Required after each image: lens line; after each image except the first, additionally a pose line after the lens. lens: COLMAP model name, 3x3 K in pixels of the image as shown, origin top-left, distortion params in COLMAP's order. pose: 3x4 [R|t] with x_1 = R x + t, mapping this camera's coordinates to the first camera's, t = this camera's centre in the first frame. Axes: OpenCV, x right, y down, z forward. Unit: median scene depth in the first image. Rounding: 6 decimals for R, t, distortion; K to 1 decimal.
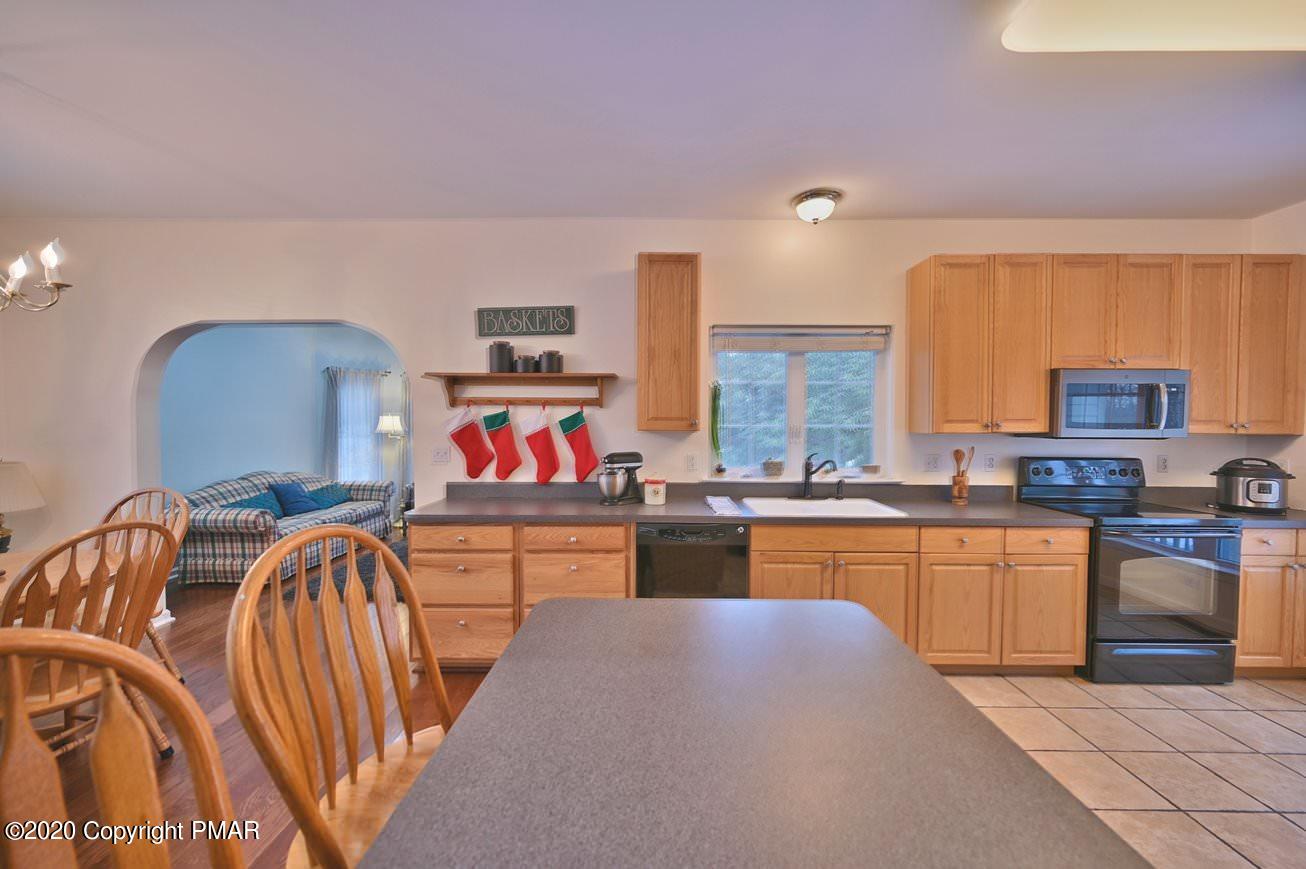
lens RADIAL K [[515.4, 0, 655.8], [0, 515.4, 437.5], [0, 0, 1]] dist [-0.001470, 0.000126]
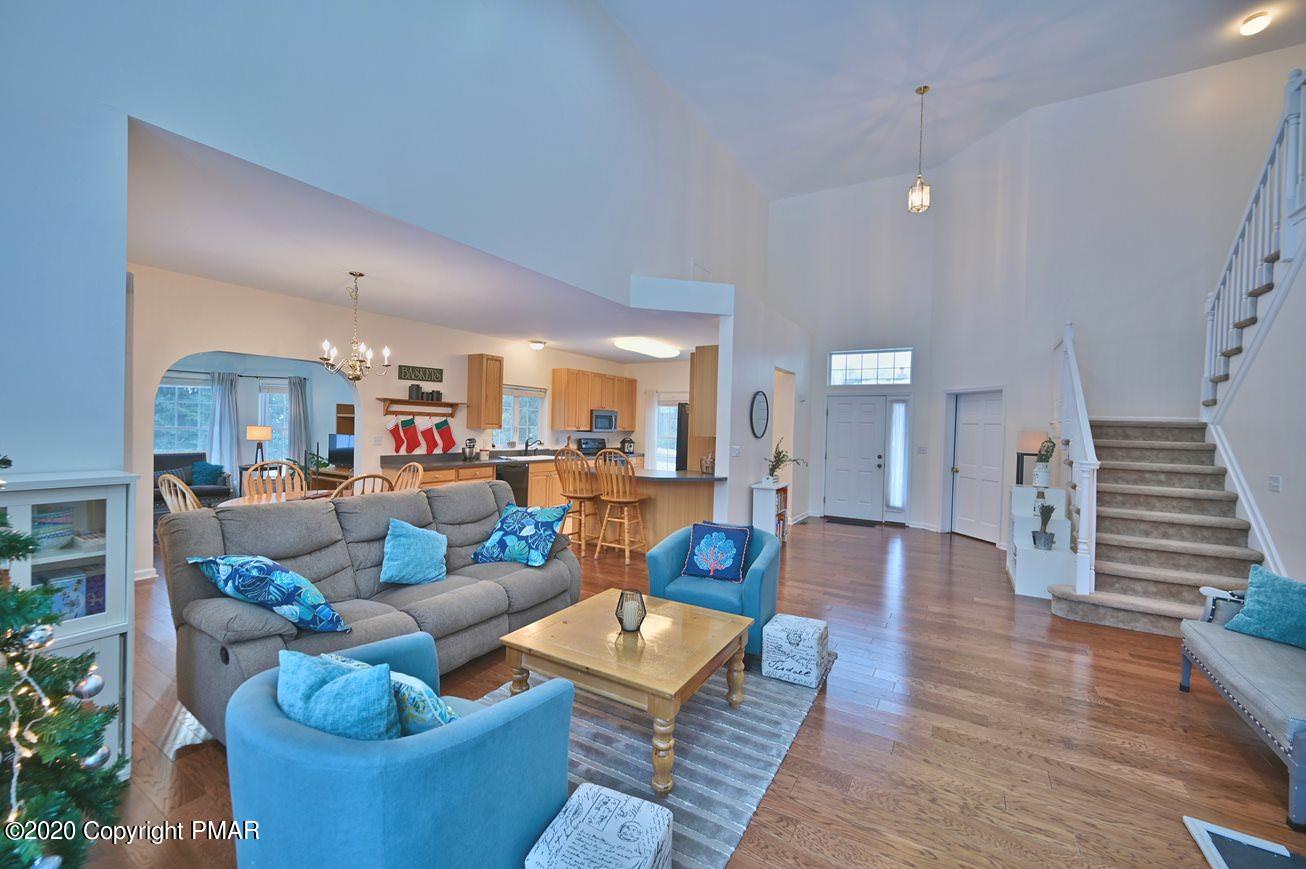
lens RADIAL K [[515.4, 0, 657.9], [0, 515.4, 432.8], [0, 0, 1]] dist [-0.001470, 0.000126]
pose [[0.507622, -0.001357, 0.861579, -1.517365], [0.000930, 0.999999, 0.001028, 0.002898], [-0.861580, 0.000279, 0.507622, -0.815374]]
